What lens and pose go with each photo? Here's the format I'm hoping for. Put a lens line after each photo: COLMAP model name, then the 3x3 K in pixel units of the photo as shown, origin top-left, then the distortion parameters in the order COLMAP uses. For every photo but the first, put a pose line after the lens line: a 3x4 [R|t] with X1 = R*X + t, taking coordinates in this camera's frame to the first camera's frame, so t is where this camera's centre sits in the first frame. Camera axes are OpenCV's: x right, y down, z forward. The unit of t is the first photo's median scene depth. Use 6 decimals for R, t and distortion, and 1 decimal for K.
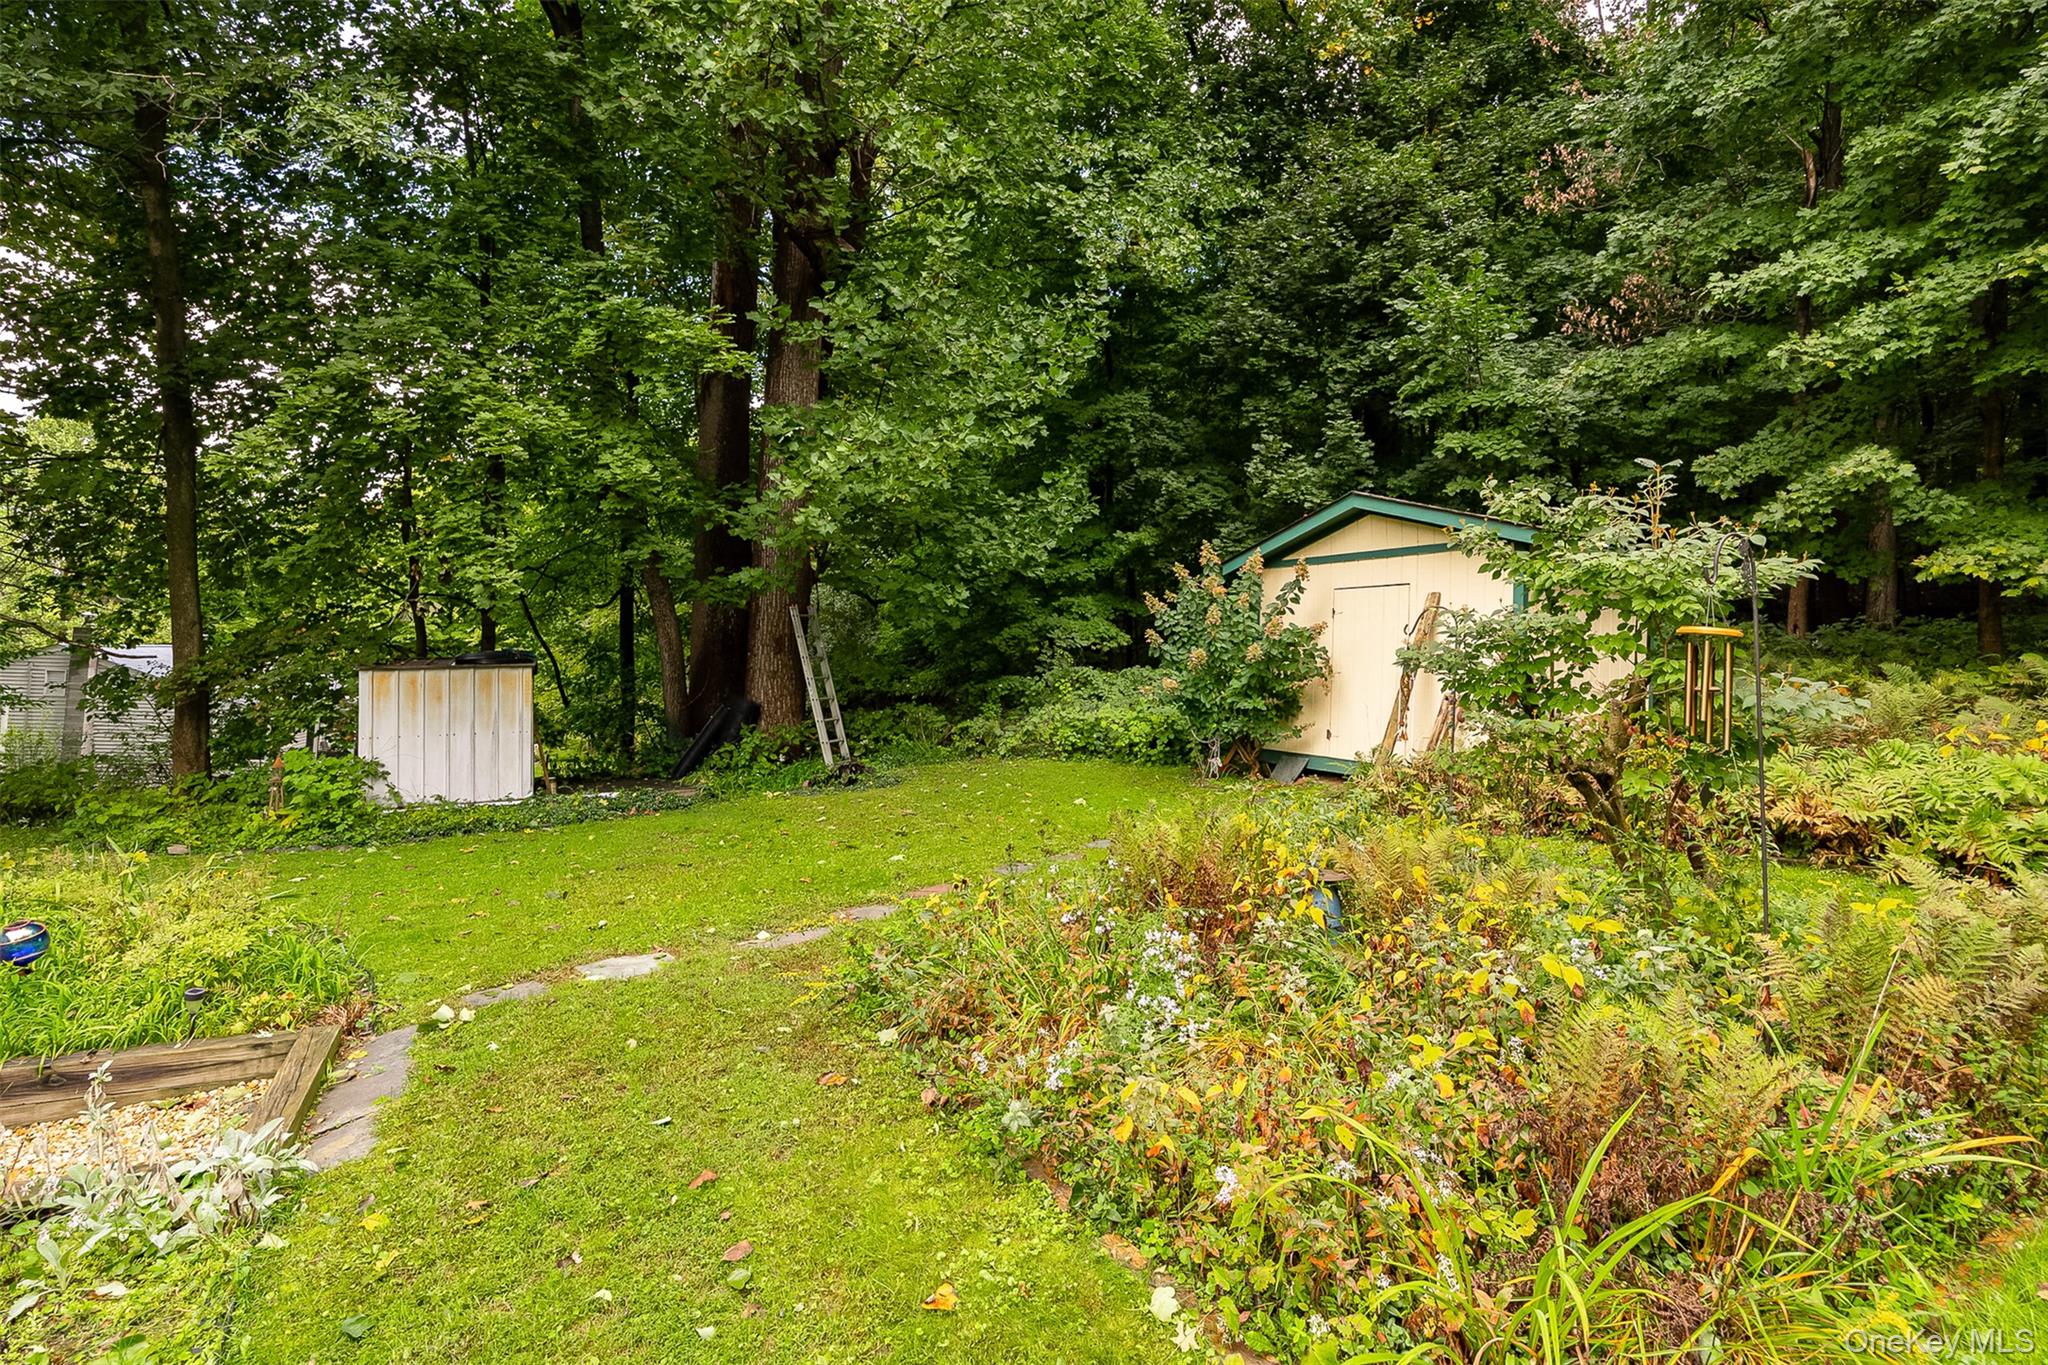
lens RADIAL K [[976.3, 0, 1016.9], [0, 976.3, 637.3], [0, 0, 1]] dist [-0.003627, -0.000346]
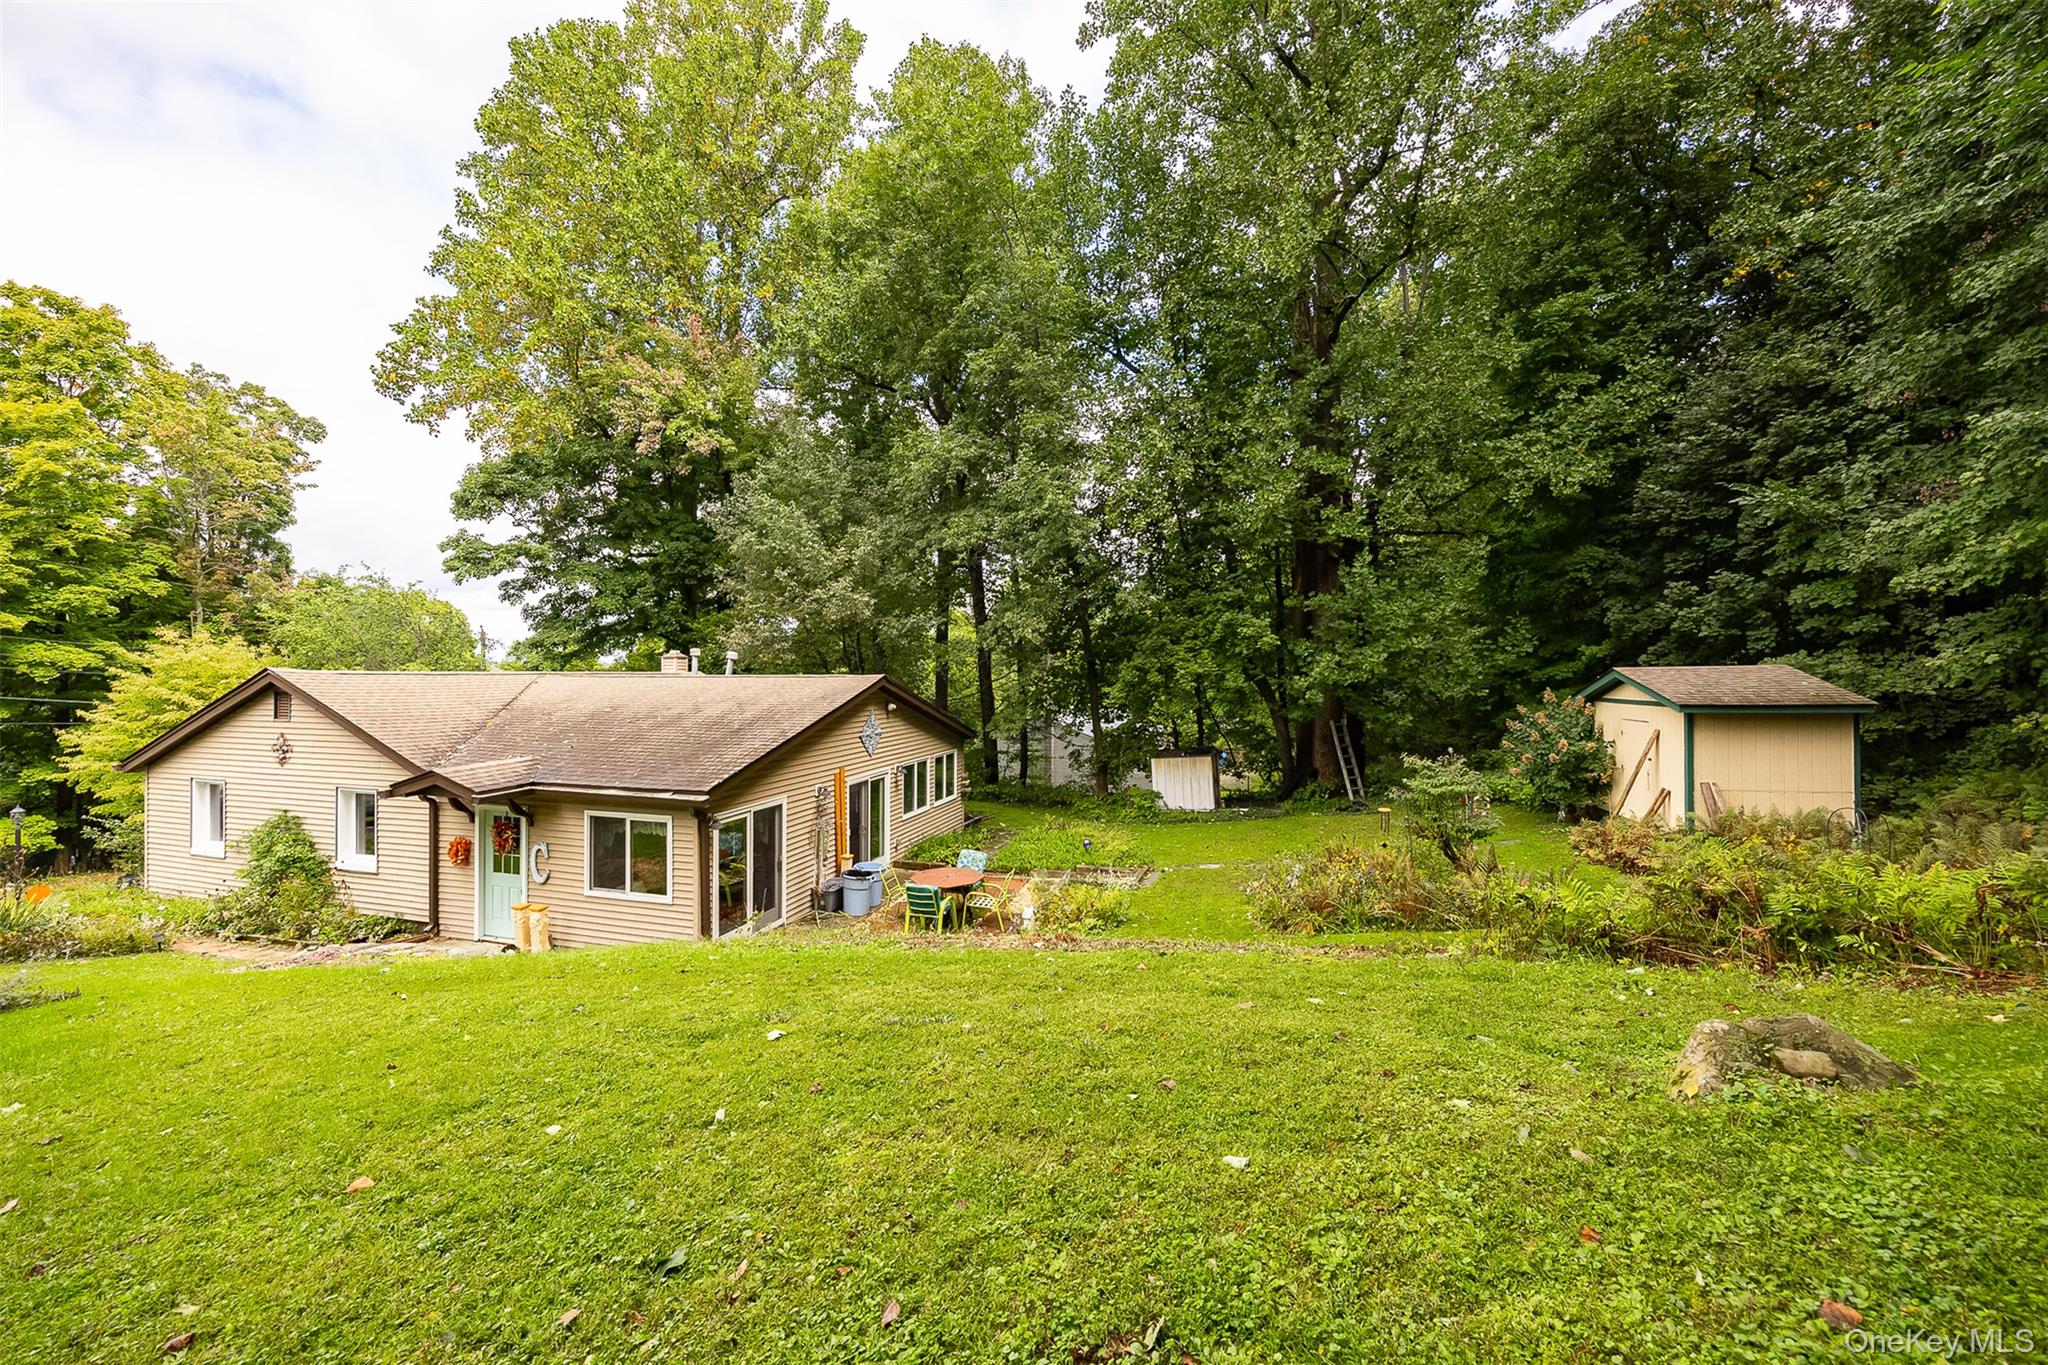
lens RADIAL K [[804.7, 0, 1012.5], [0, 804.7, 670.4], [0, 0, 1]] dist [-0.000537, -0.000147]
pose [[0.709272, -0.052729, -0.702960, 0.549254], [0.065231, 0.997829, -0.009030, -0.186590], [0.701910, -0.039450, 0.711172, -0.733009]]
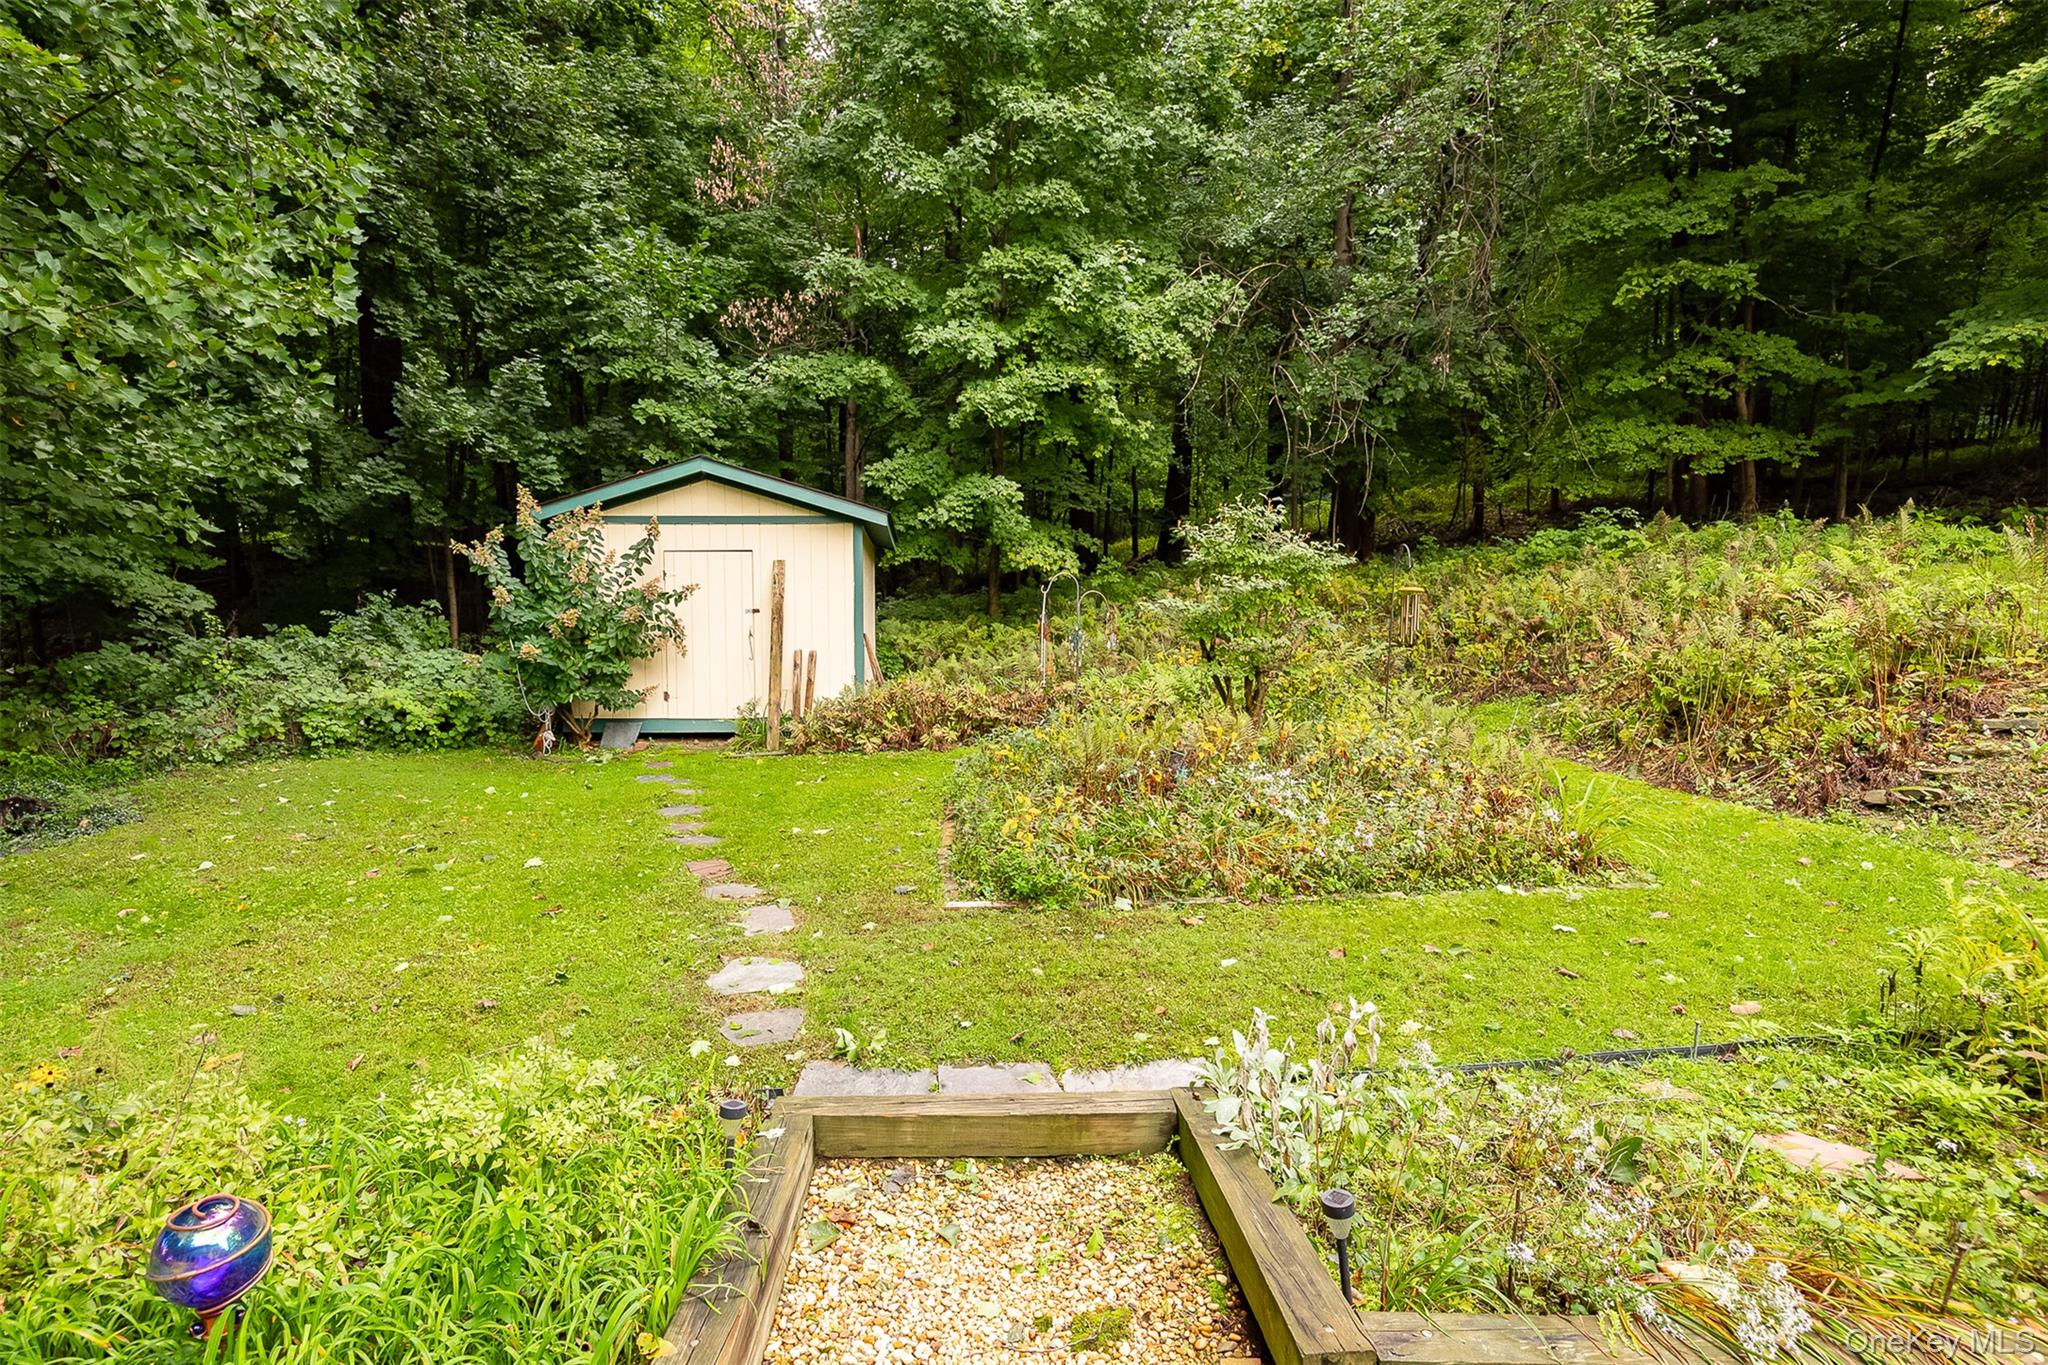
lens RADIAL K [[1033.8, 0, 1016.8], [0, 1033.8, 756.9], [0, 0, 1]] dist [-0.013858, 0.000809]
pose [[0.471217, -0.113800, 0.874645, -0.434823], [-0.009451, 0.990933, 0.134022, 0.014021], [-0.881967, -0.071419, 0.465869, 0.170590]]
